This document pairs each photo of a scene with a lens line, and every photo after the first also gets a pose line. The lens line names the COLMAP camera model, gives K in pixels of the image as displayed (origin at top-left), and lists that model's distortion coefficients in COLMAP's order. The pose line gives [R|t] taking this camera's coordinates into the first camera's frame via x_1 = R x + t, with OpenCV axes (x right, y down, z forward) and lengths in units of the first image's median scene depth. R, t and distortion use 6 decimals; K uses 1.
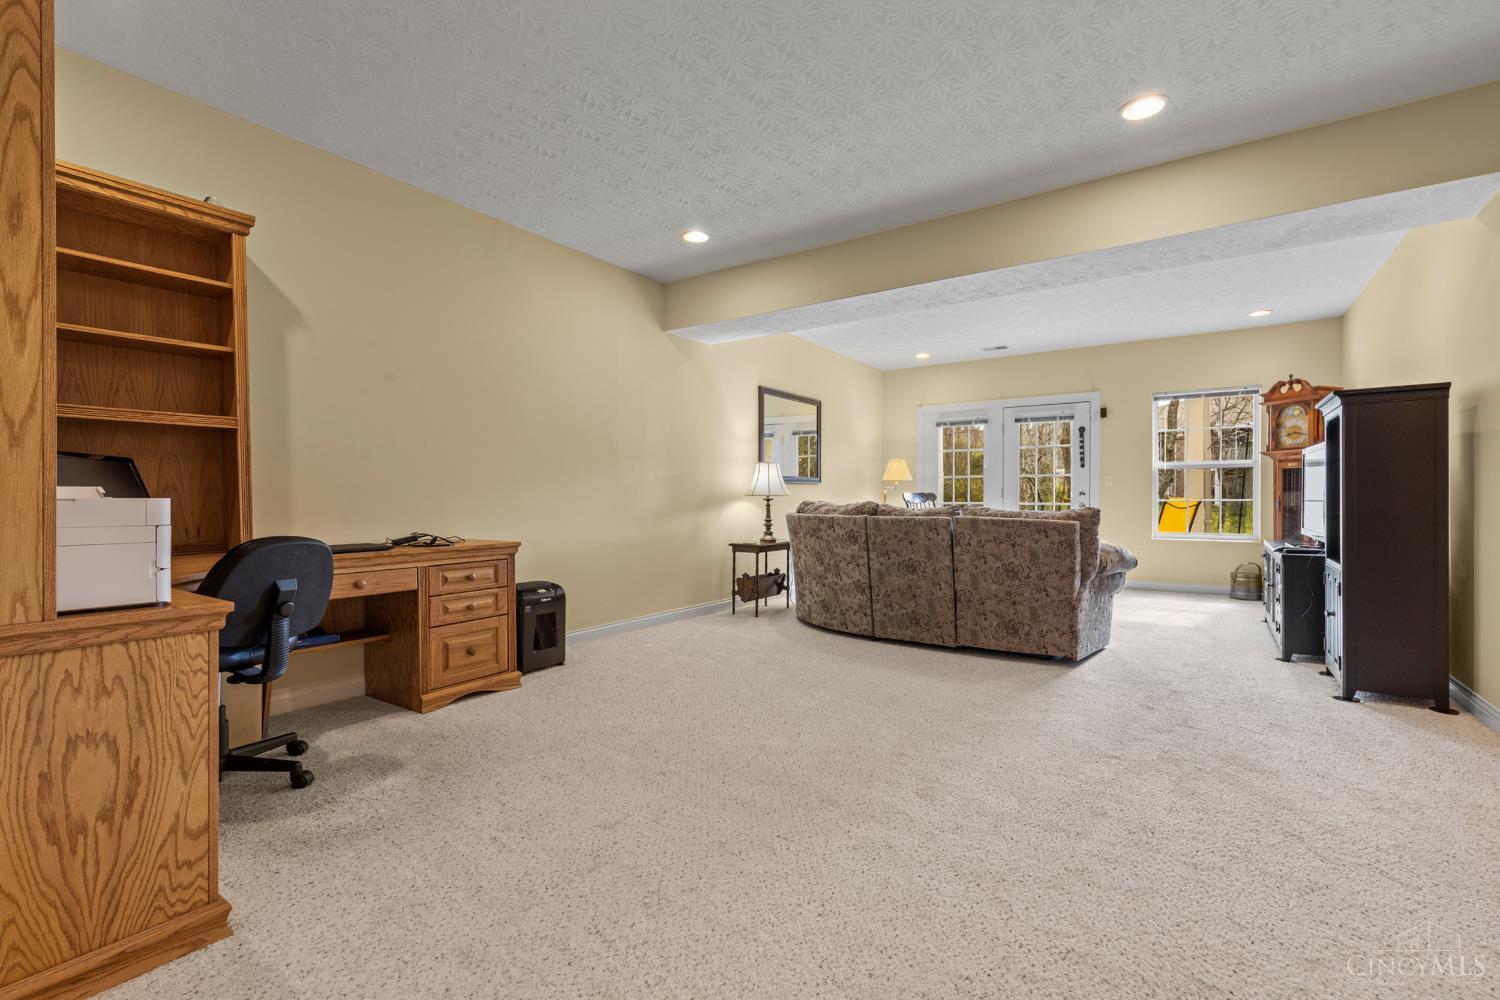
lens RADIAL K [[666.3, 0, 747.2], [0, 666.3, 511.7], [0, 0, 1]] dist [-0.000314, -0.000596]
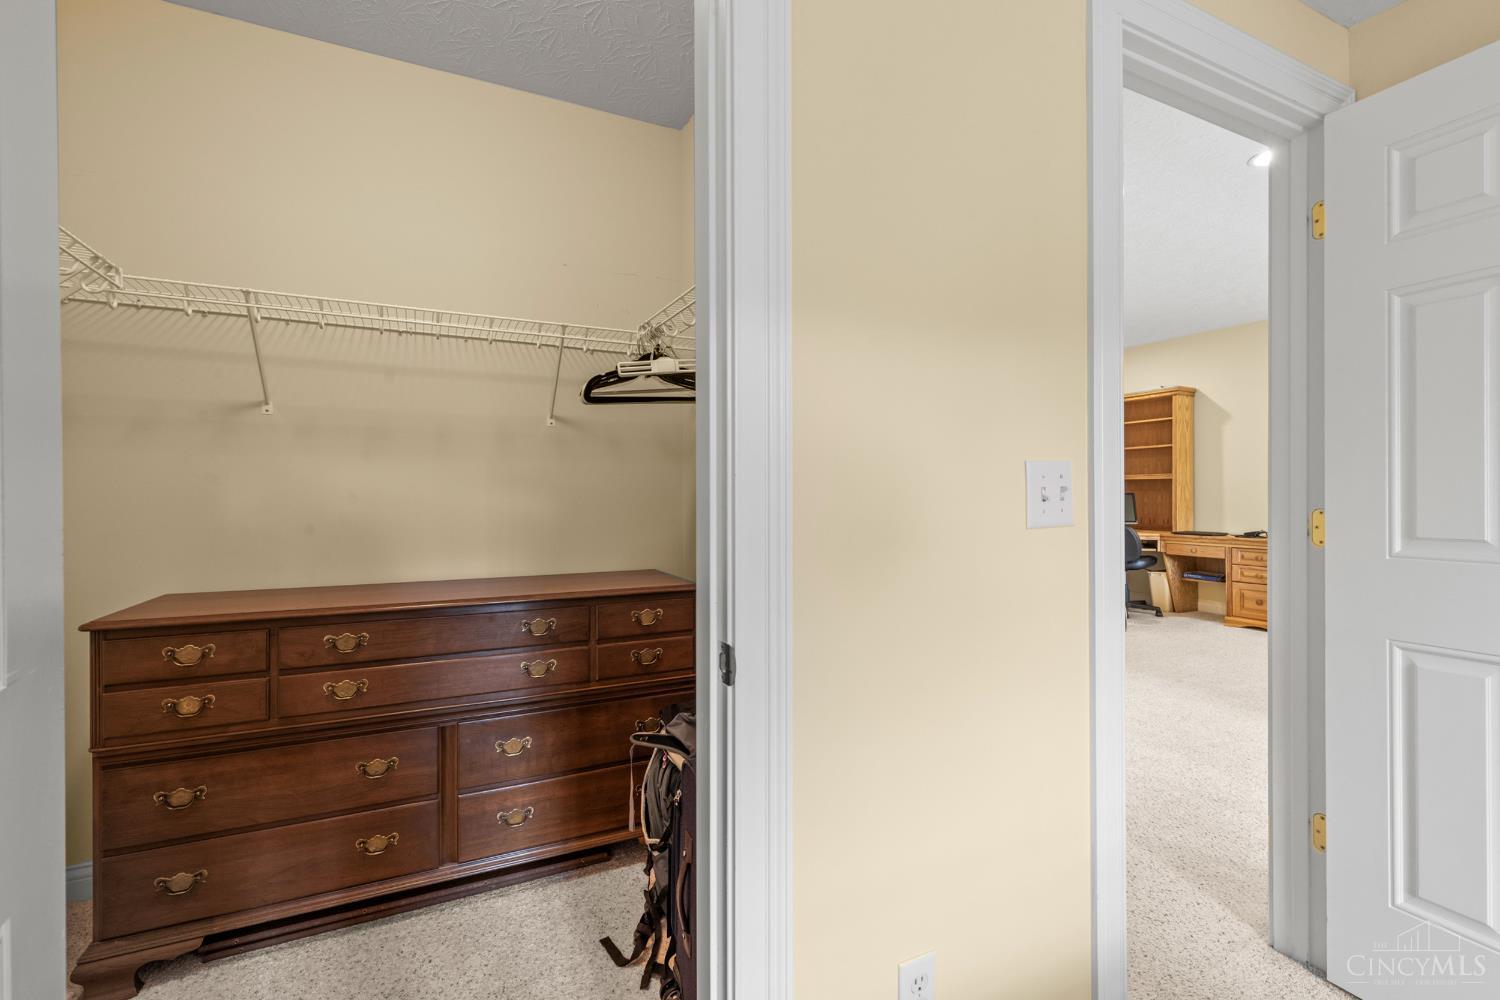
lens RADIAL K [[666.4, 0, 745.9], [0, 666.4, 499.3], [0, 0, 1]] dist [-0.001205, -0.000493]
pose [[-0.492656, 0.012100, -0.870140, 1.743067], [-0.013486, 0.999677, 0.021537, -0.070060], [0.870120, 0.022345, -0.492333, 0.732036]]
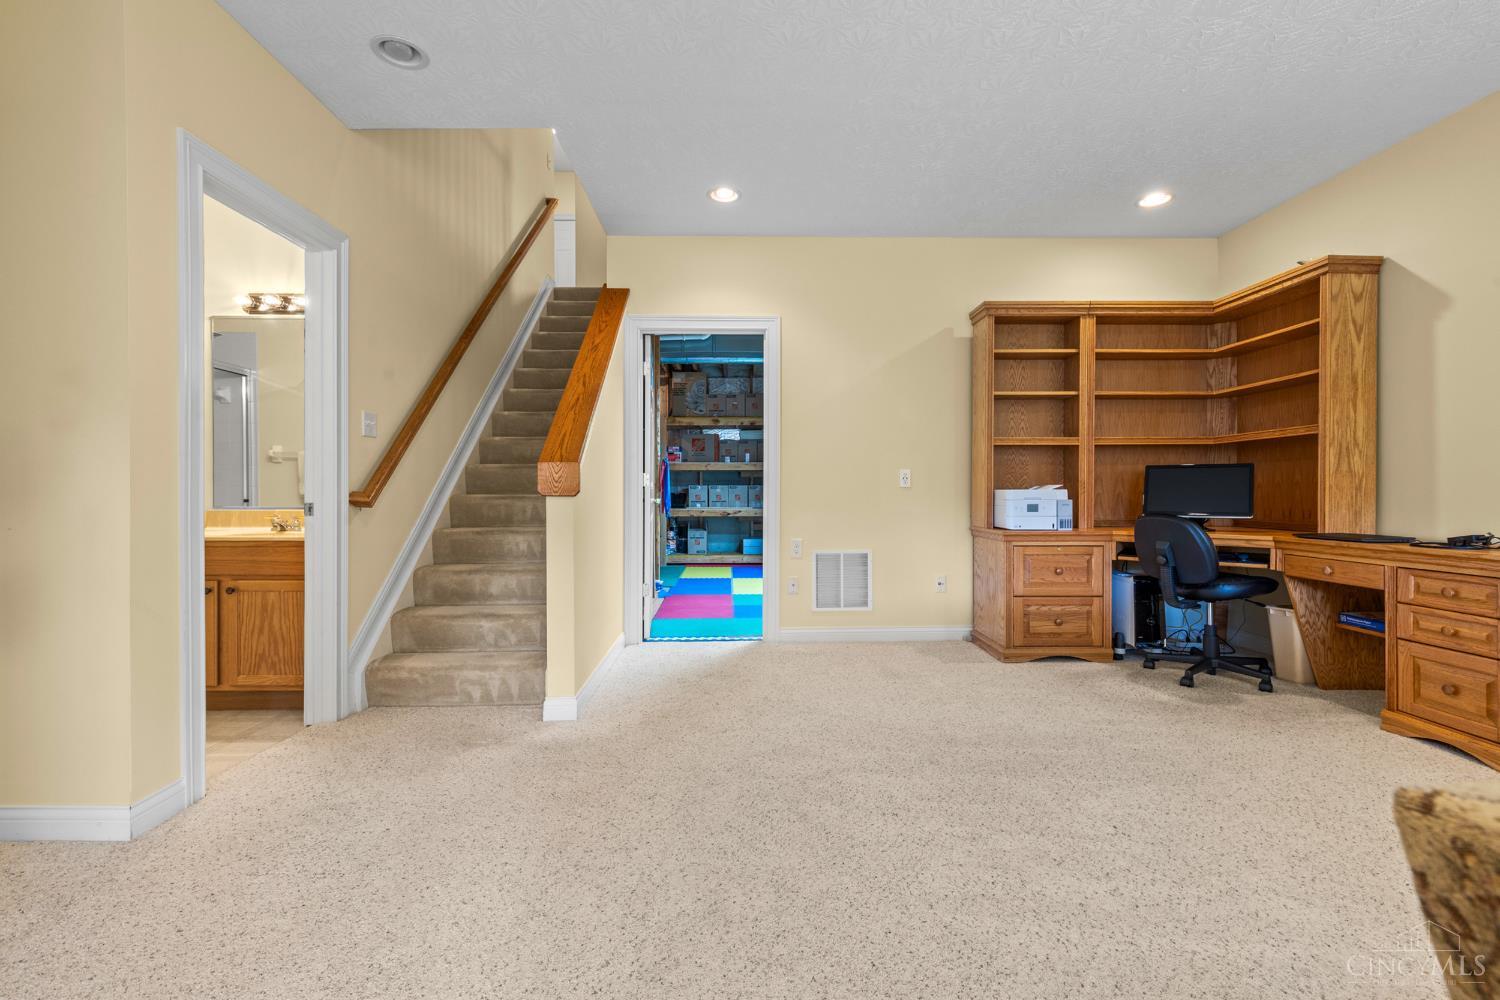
lens RADIAL K [[672.0, 0, 744.8], [0, 672.0, 495.3], [0, 0, 1]] dist [0.002621, -0.000612]
pose [[-0.815608, 0.007835, -0.578552, 0.722650], [-0.008757, 0.999627, 0.025882, -0.027336], [0.578539, 0.026176, -0.815235, 1.212948]]
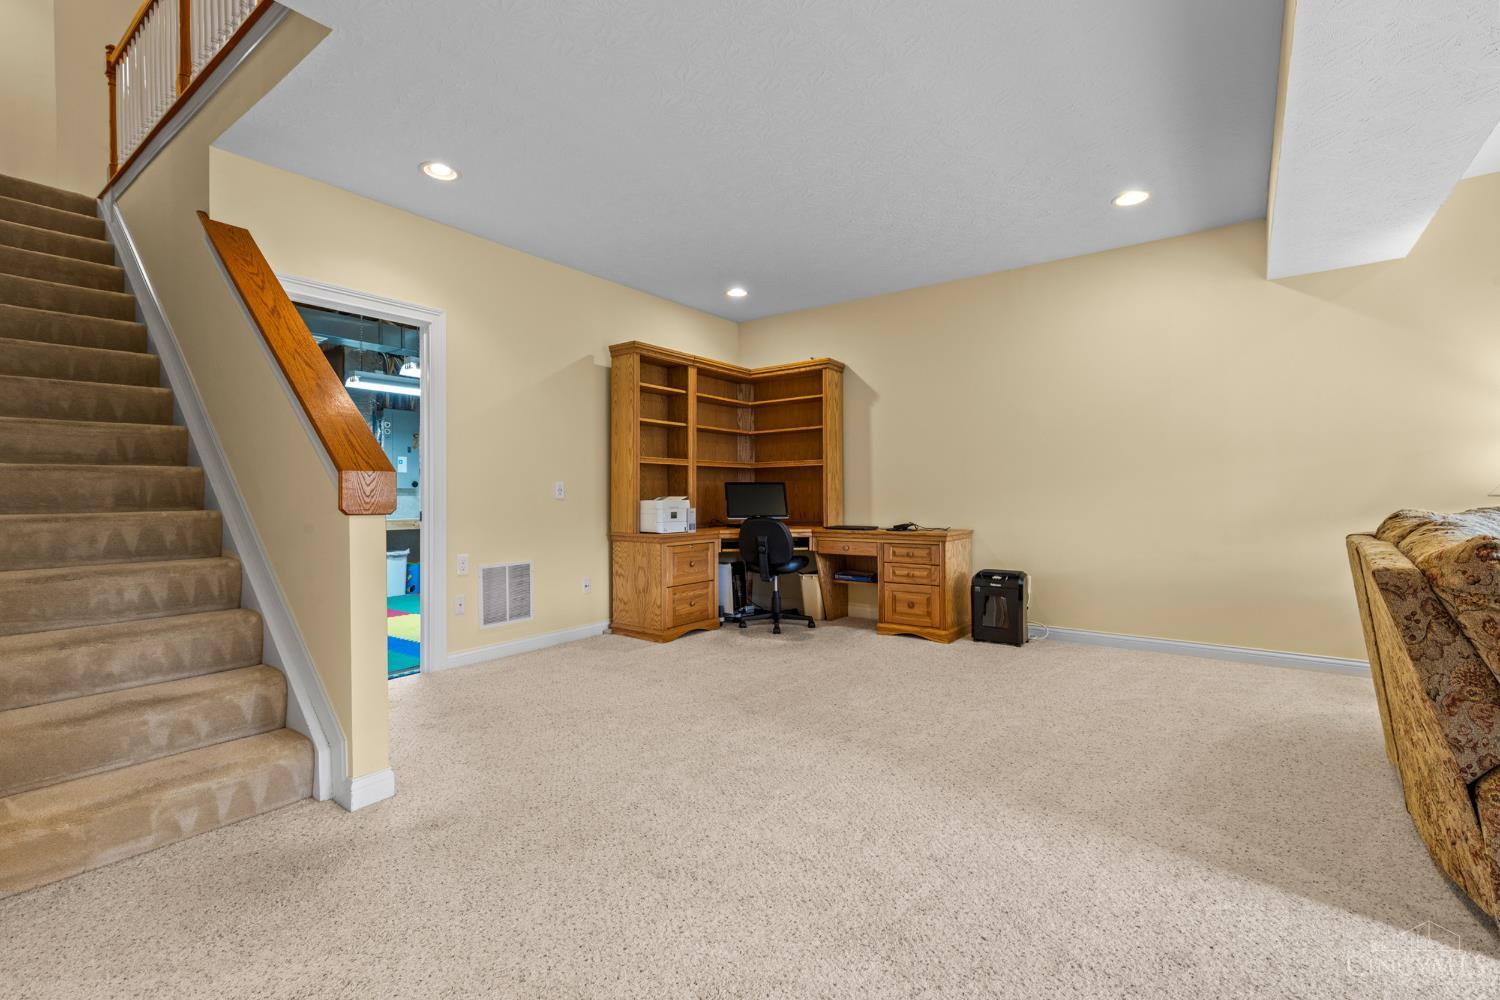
lens RADIAL K [[672.0, 0, 744.8], [0, 672.0, 495.3], [0, 0, 1]] dist [0.002621, -0.000612]
pose [[-0.036295, 0.002362, -0.999338, 1.114386], [-0.016488, 0.999860, 0.002962, -0.029698], [0.999205, 0.016584, -0.036251, 0.721901]]
